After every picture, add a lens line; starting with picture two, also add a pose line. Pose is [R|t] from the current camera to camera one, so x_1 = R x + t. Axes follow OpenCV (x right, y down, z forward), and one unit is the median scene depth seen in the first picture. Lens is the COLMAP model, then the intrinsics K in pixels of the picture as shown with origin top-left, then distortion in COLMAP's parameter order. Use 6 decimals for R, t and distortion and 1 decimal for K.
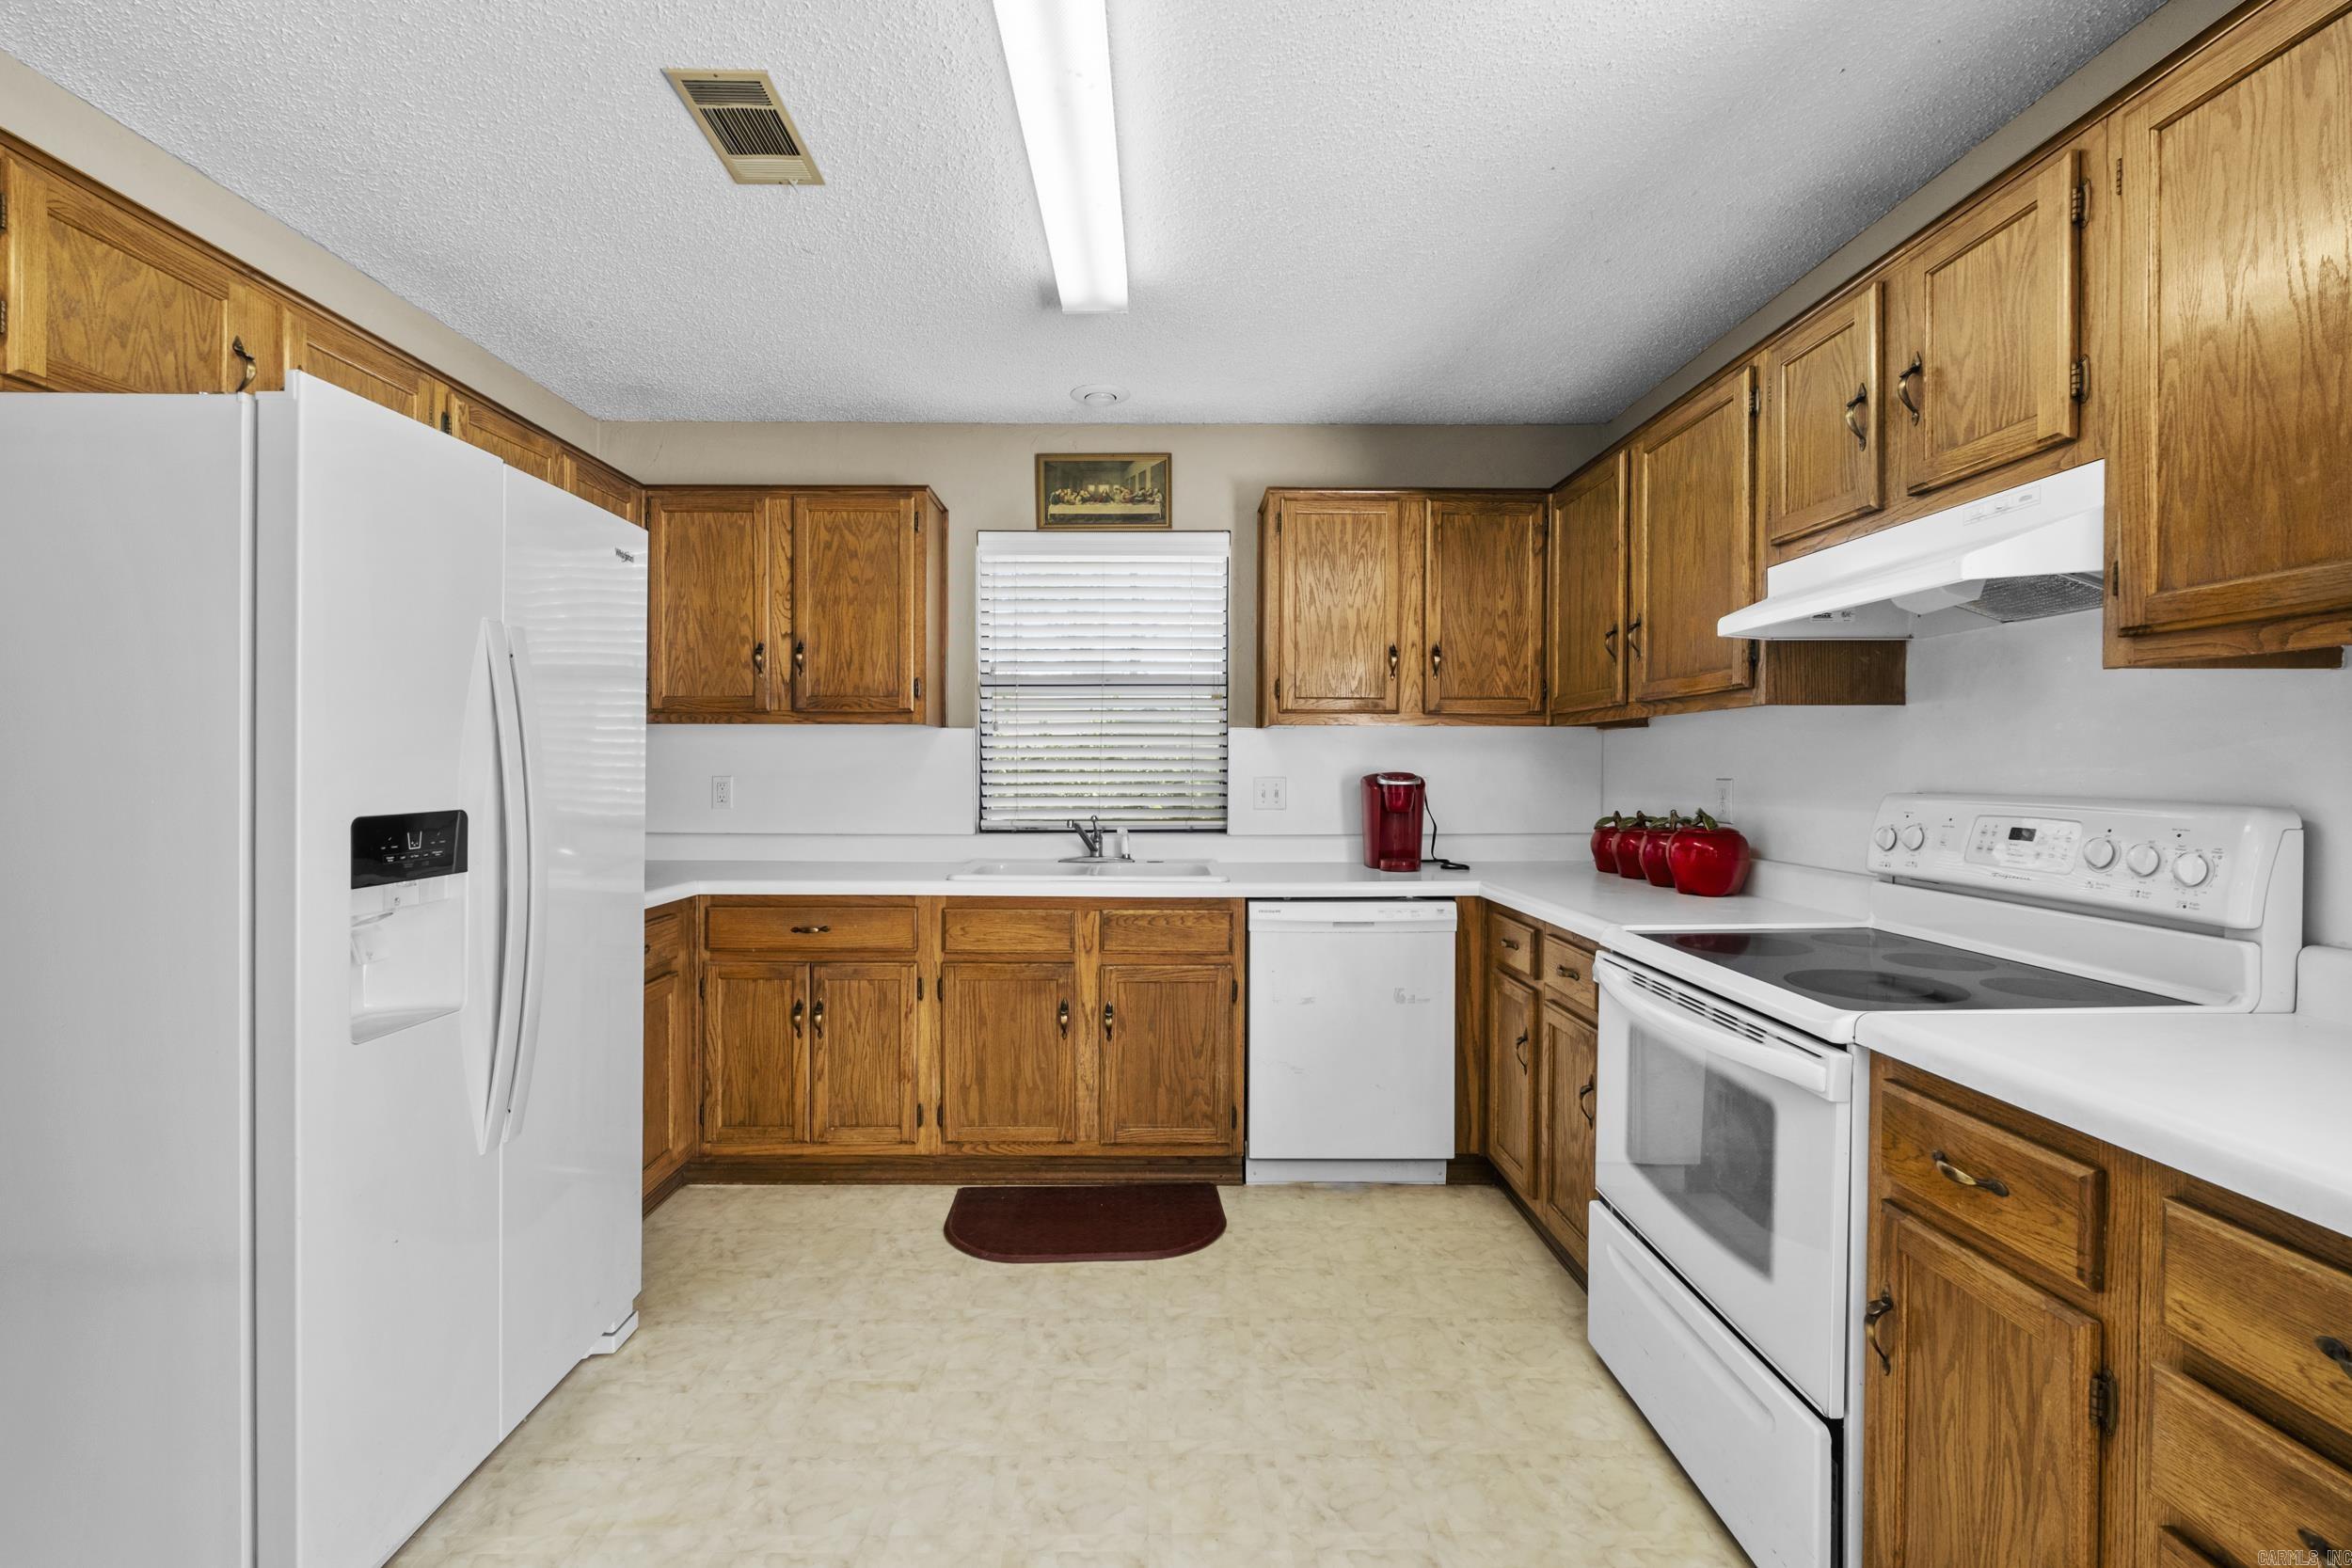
lens RADIAL K [[1027.4, 0, 1165.3], [0, 1027.4, 776.1], [0, 0, 1]] dist [-0.005222, 0.000195]
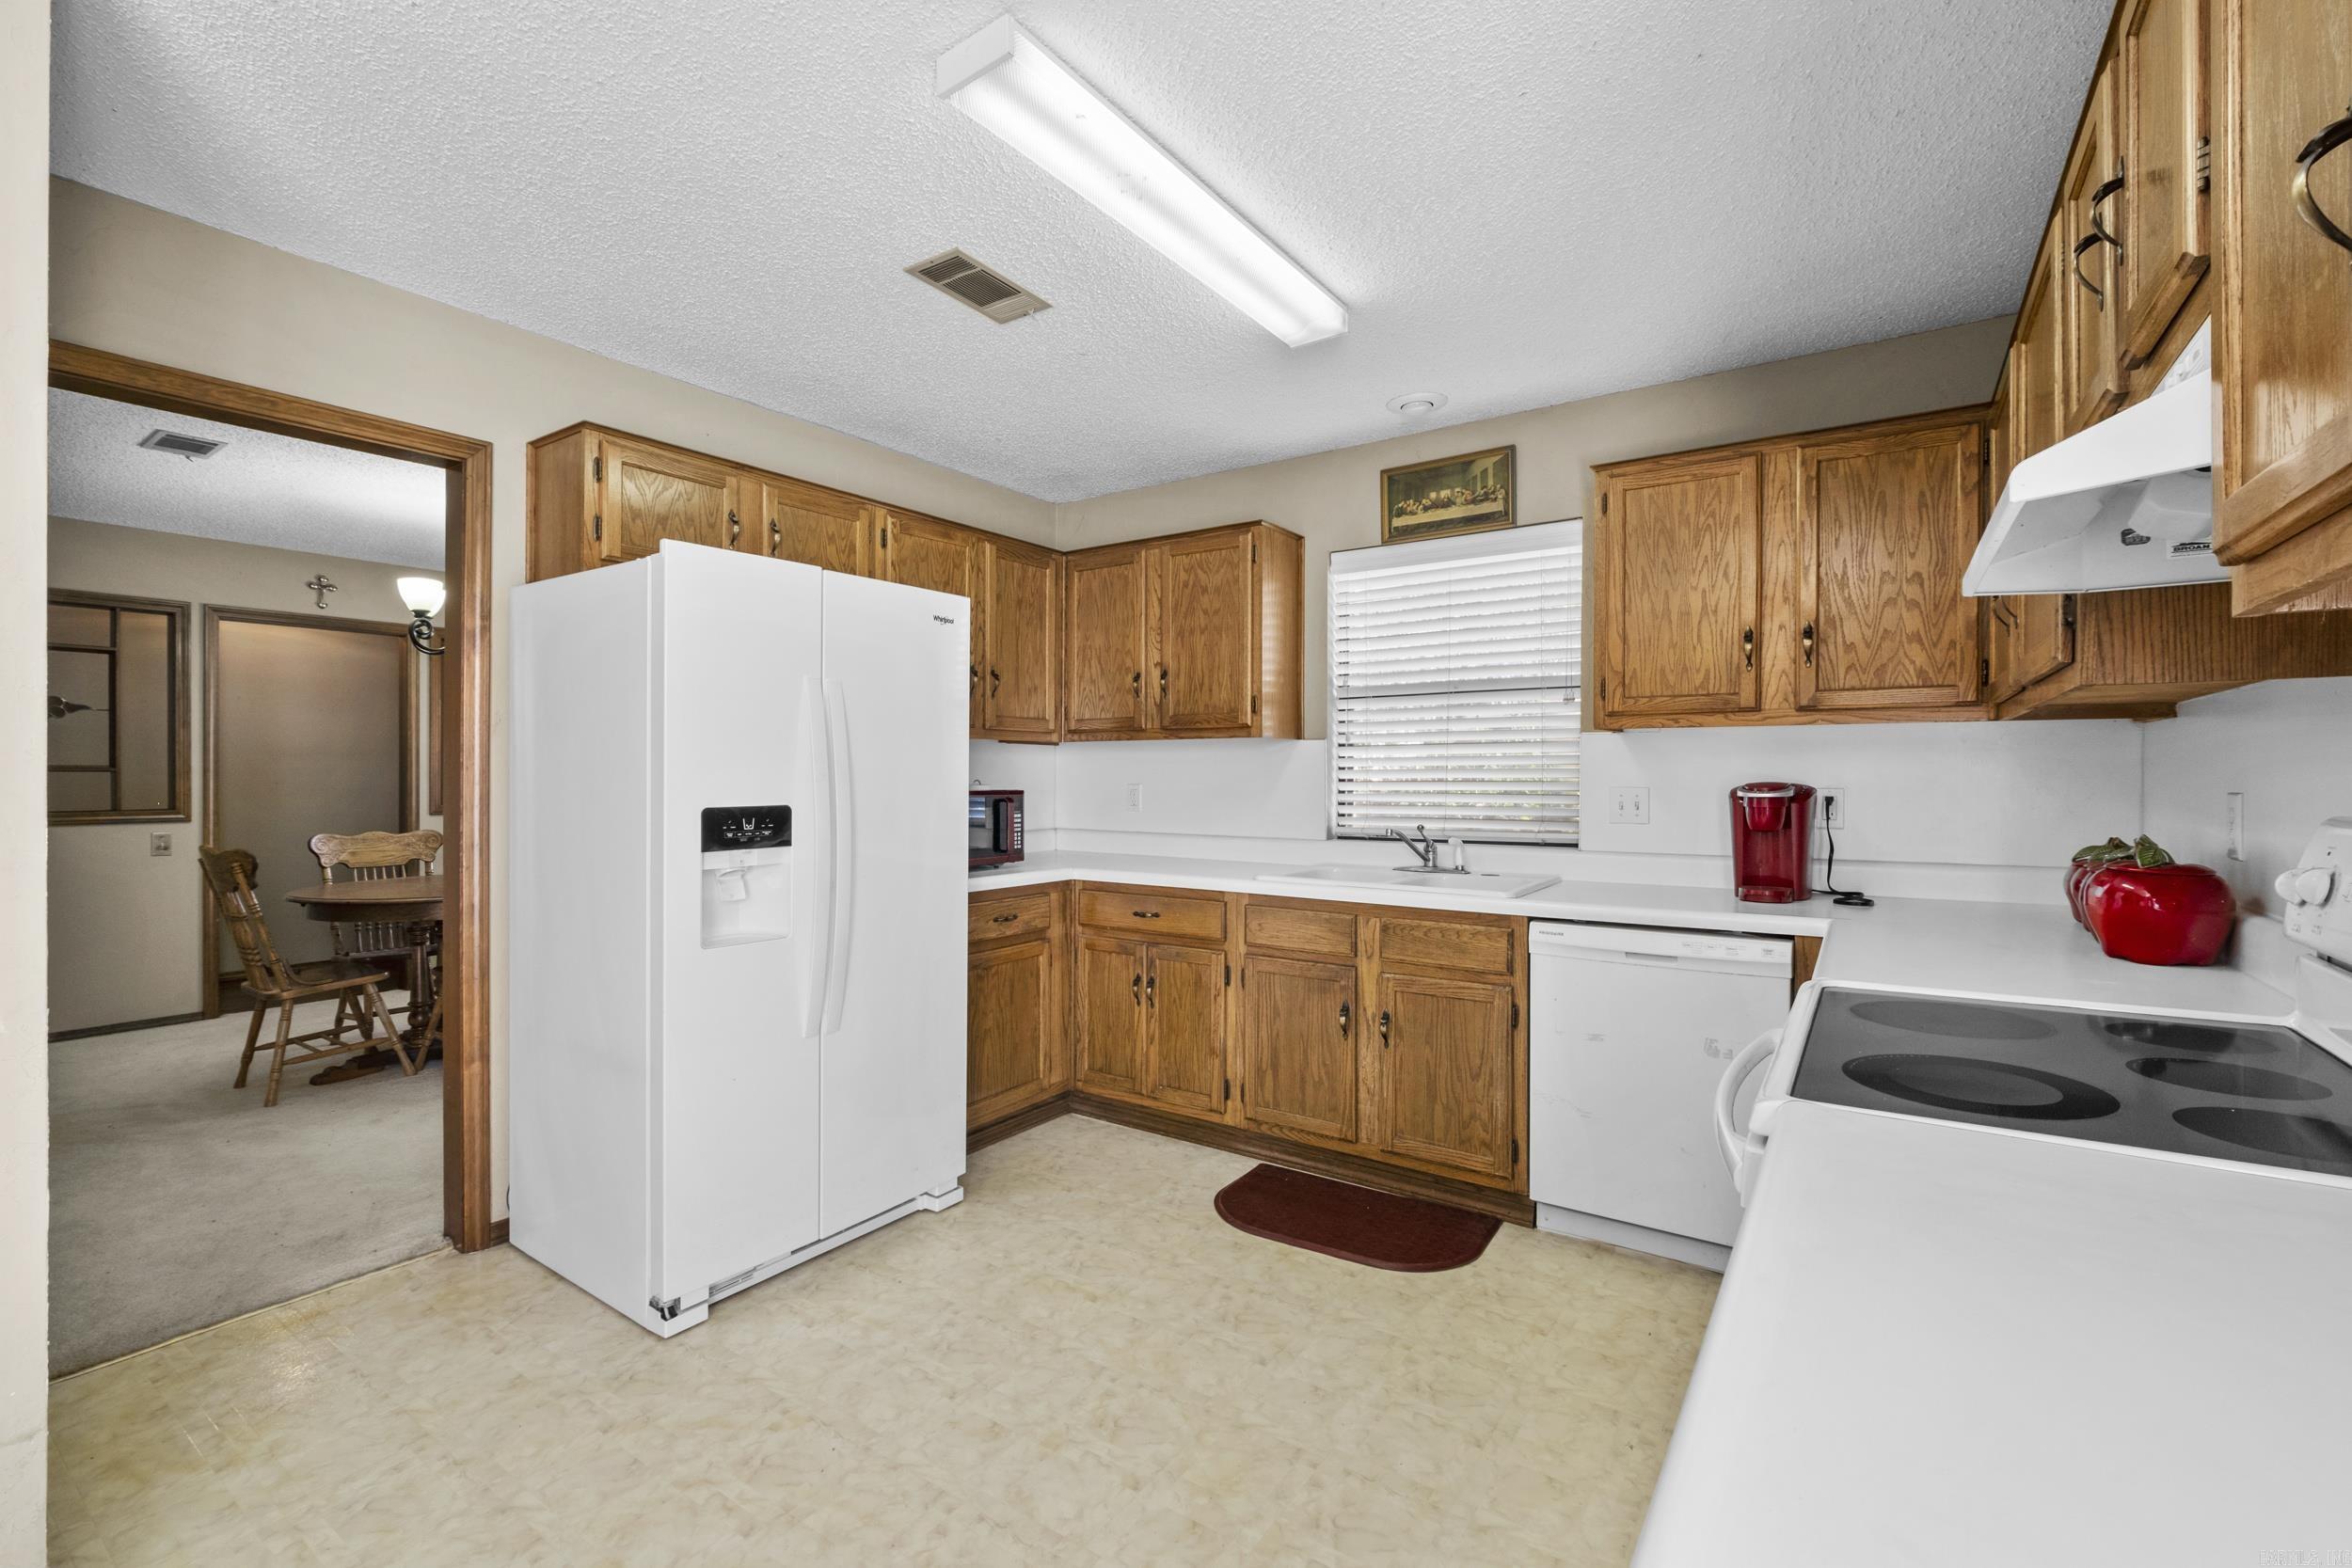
lens RADIAL K [[1027.4, 0, 1162.6], [0, 1027.4, 775.9], [0, 0, 1]] dist [-0.005222, 0.000195]
pose [[0.812151, -0.001196, -0.583446, 0.353541], [-0.004427, 0.999956, -0.008214, 0.000320], [0.583431, 0.009254, 0.812110, 0.052888]]
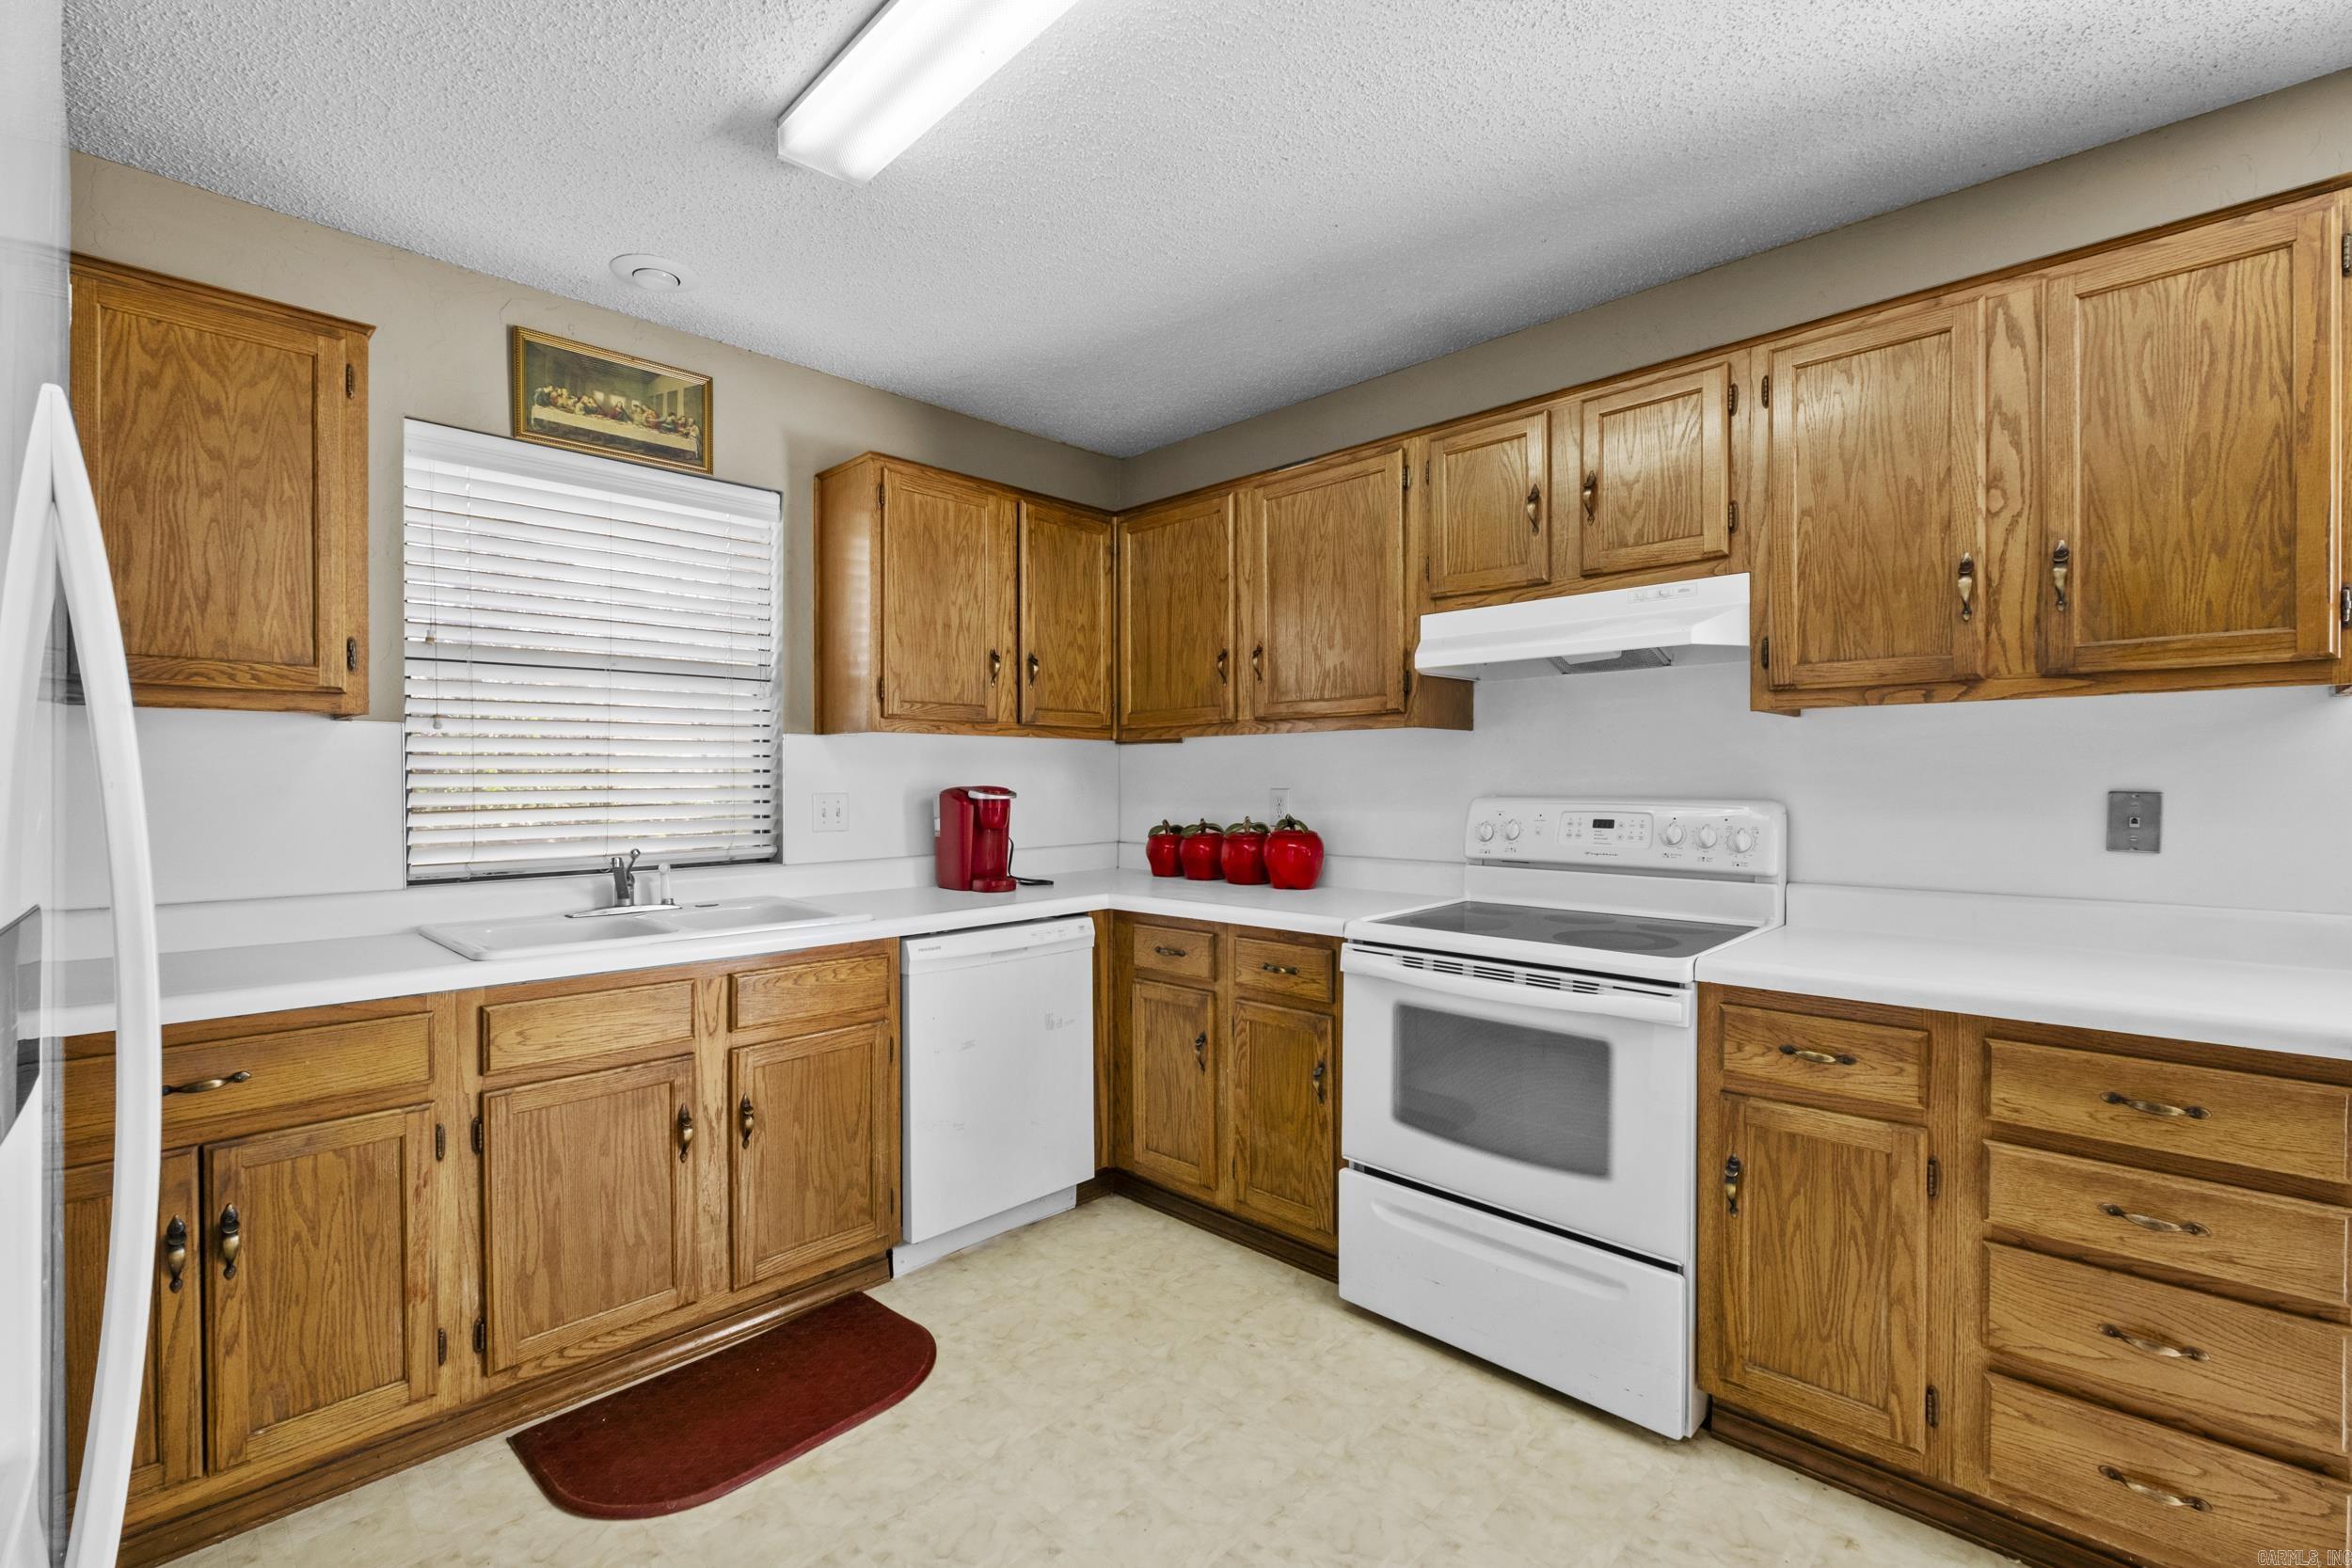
lens RADIAL K [[1027.4, 0, 1167.1], [0, 1027.4, 786.8], [0, 0, 1]] dist [-0.005222, 0.000195]
pose [[0.706505, -0.009270, 0.707647, -0.362949], [0.012264, 0.999924, 0.000855, -0.001952], [-0.707602, 0.008074, 0.706566, 0.253300]]
